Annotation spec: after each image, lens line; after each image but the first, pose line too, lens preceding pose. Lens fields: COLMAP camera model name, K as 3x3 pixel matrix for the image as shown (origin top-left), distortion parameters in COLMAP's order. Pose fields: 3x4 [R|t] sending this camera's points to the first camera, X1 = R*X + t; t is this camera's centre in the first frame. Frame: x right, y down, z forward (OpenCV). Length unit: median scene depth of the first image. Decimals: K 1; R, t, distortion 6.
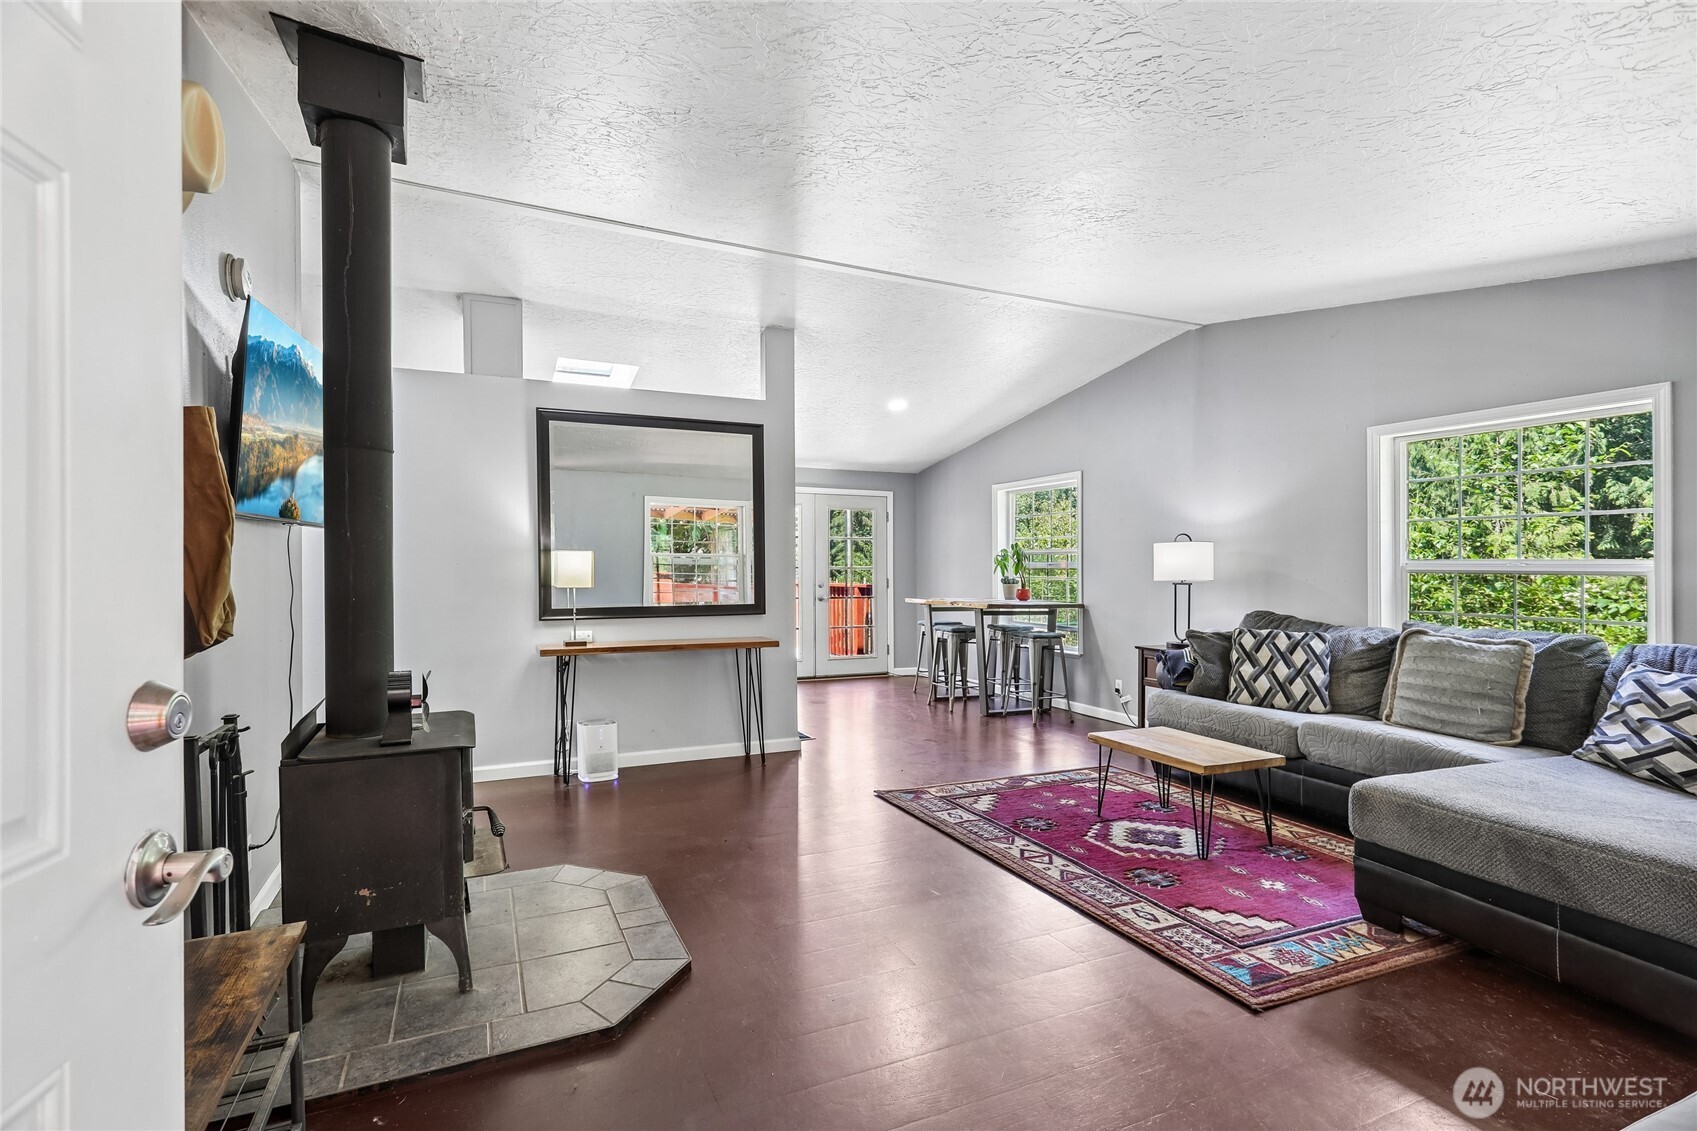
lens RADIAL K [[823.2, 0, 843.0], [0, 823.2, 566.8], [0, 0, 1]] dist [-0.003447, 0.051981]
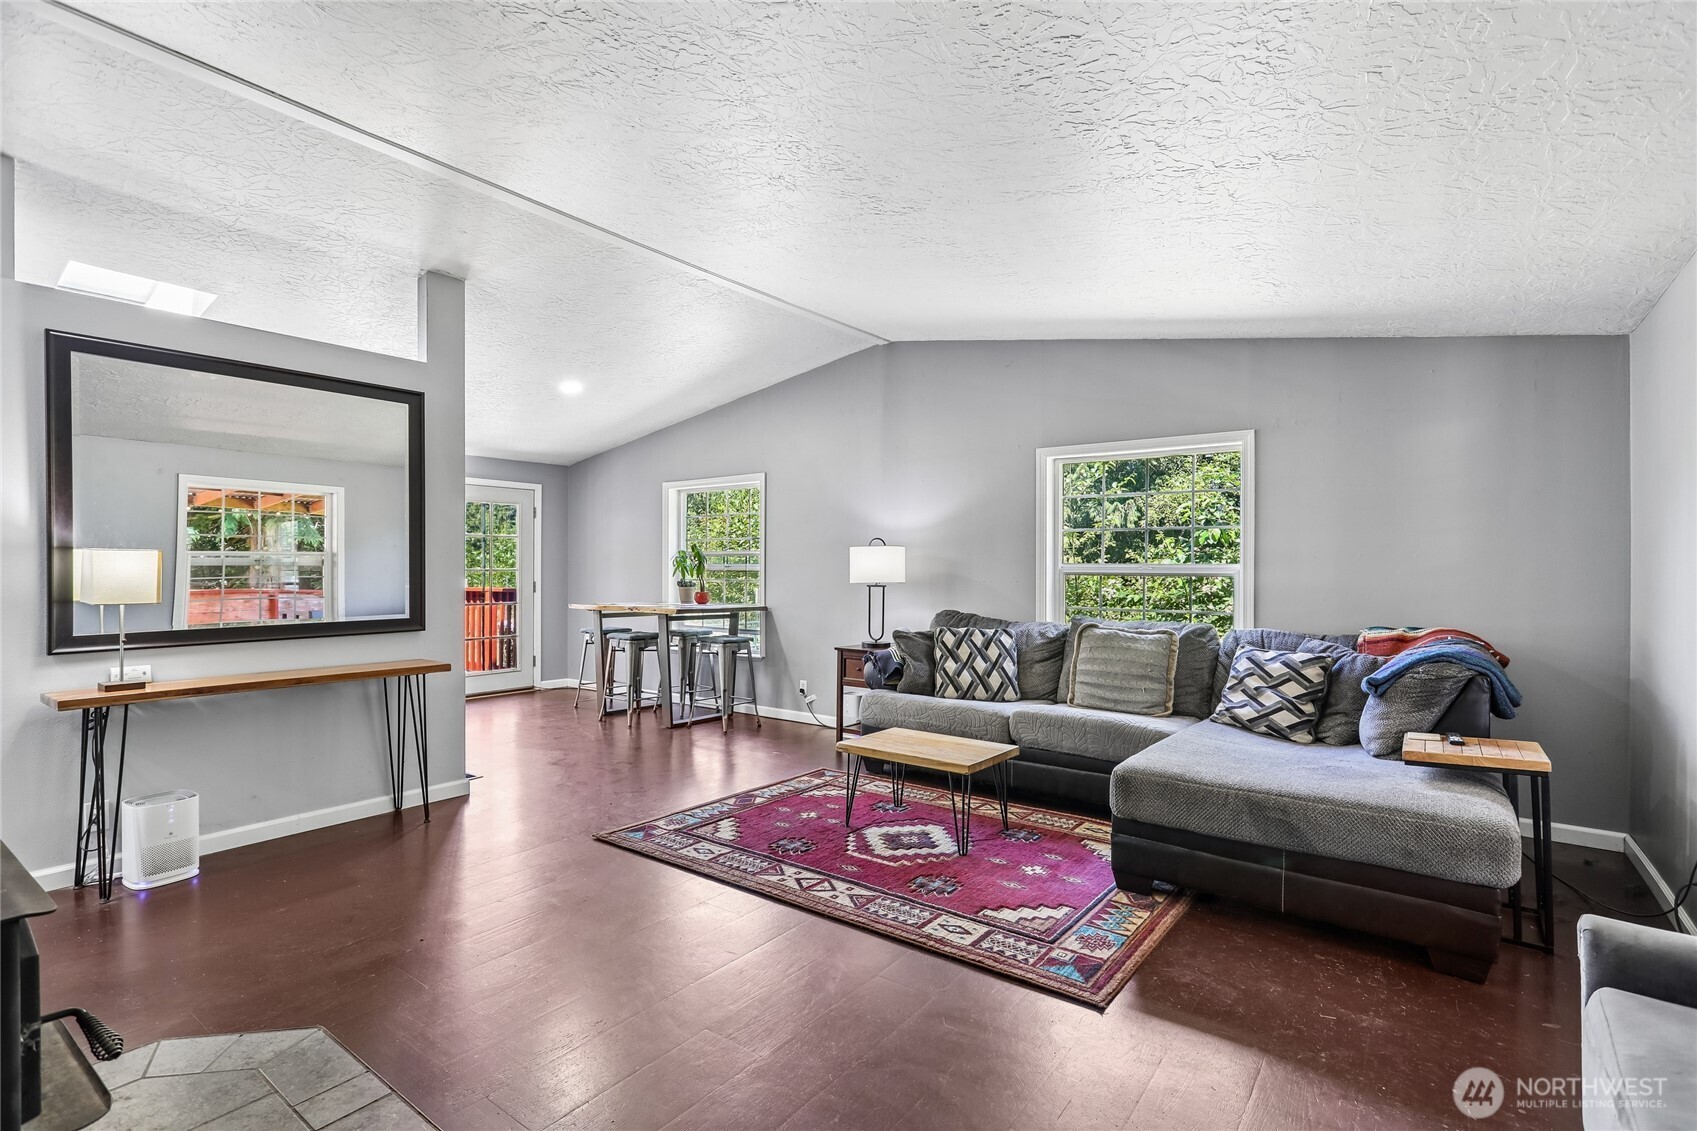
lens RADIAL K [[801.5, 0, 853.3], [0, 801.5, 566.9], [0, 0, 1]] dist [-0.005292, 0.005922]
pose [[0.876887, -0.001420, 0.480694, -0.126491], [0.001319, 0.999999, 0.000549, -0.005005], [-0.480694, 0.000153, 0.876888, 0.147858]]
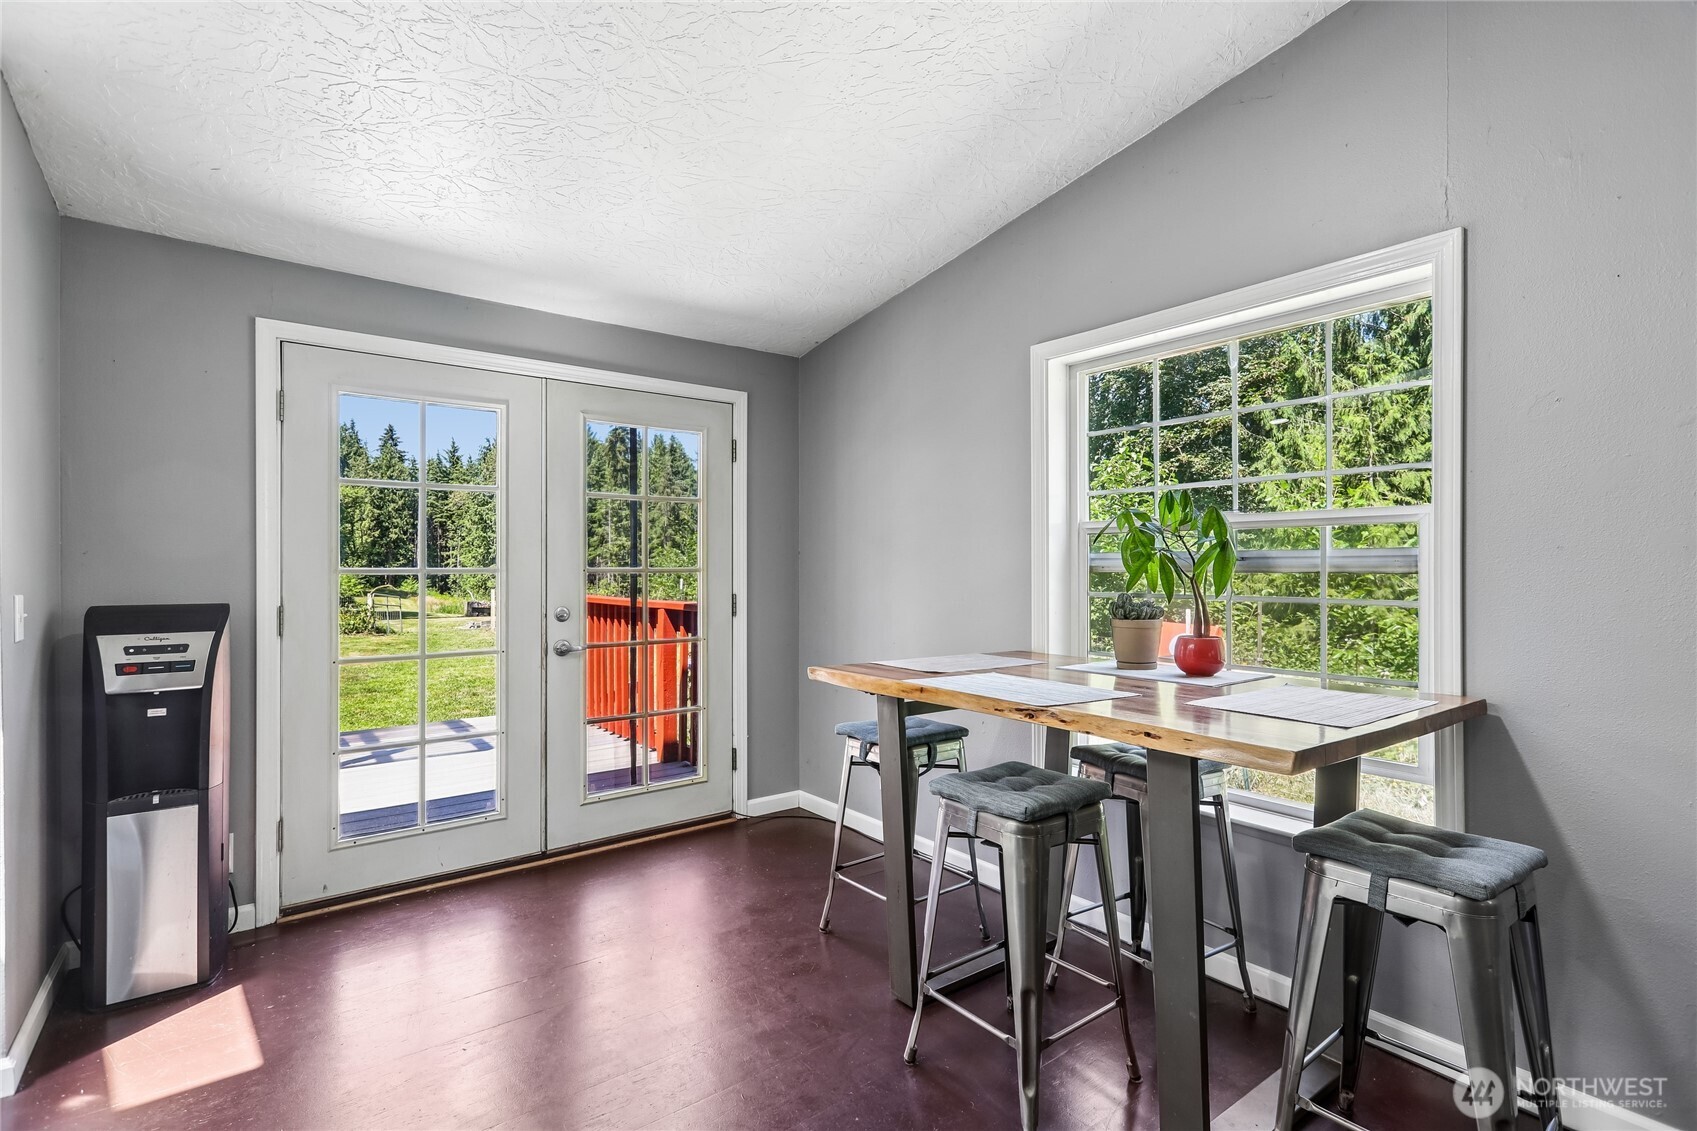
lens RADIAL K [[801.5, 0, 853.3], [0, 801.5, 566.9], [0, 0, 1]] dist [-0.005292, 0.005922]
pose [[0.971490, -0.001046, 0.237079, 0.032892], [0.000942, 0.999999, 0.000551, -0.000942], [-0.237079, -0.000312, 0.971490, 1.216969]]
